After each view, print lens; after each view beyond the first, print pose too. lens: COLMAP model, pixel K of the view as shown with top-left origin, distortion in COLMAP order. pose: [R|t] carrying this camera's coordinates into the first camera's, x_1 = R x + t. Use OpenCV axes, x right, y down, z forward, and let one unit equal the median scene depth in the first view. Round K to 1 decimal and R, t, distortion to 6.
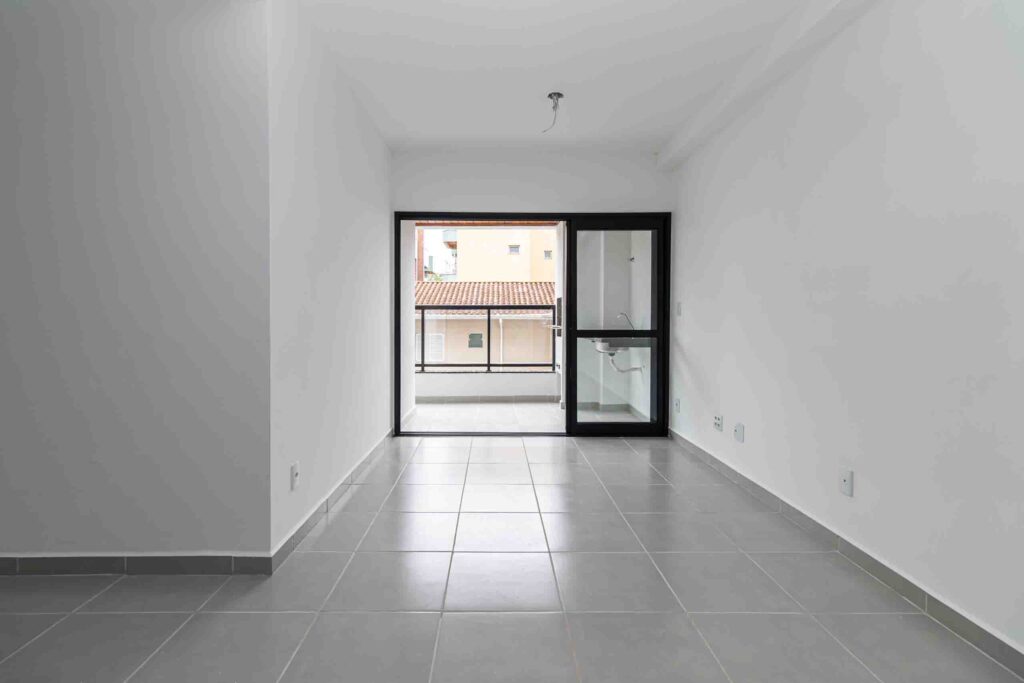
lens RADIAL K [[483.2, 0, 512.4], [0, 483.2, 335.8], [0, 0, 1]] dist [0.012754, -0.000307]
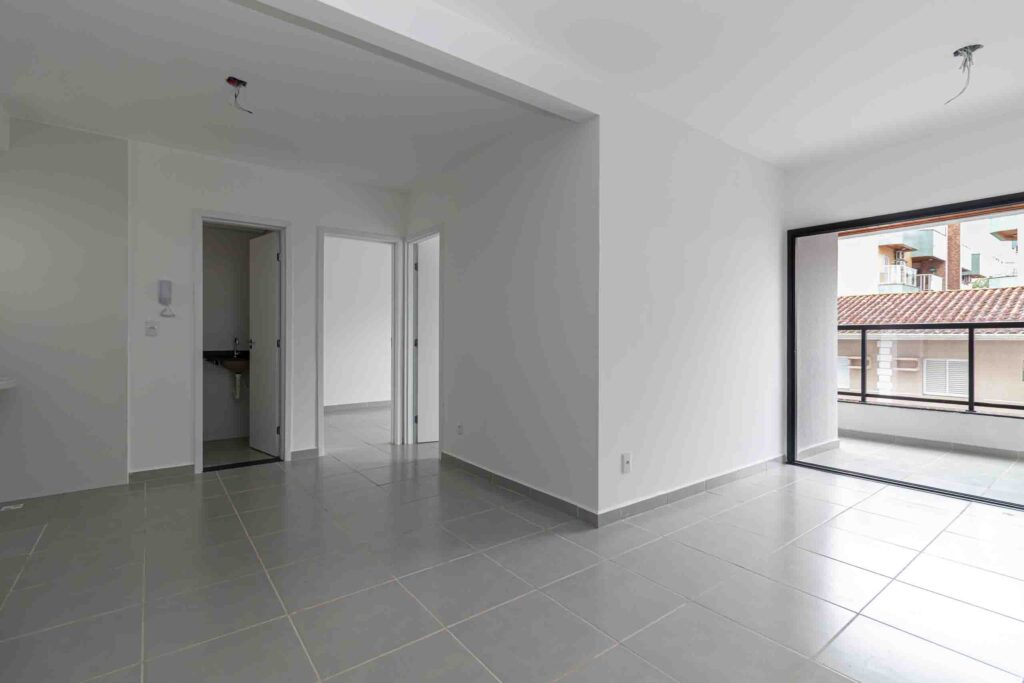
lens RADIAL K [[483.2, 0, 512.4], [0, 483.2, 335.8], [0, 0, 1]] dist [0.012754, -0.000307]
pose [[0.594663, -0.010722, -0.803904, 0.206612], [-0.024891, 0.999186, -0.031739, -0.001097], [0.803590, 0.038884, 0.593912, -0.013283]]
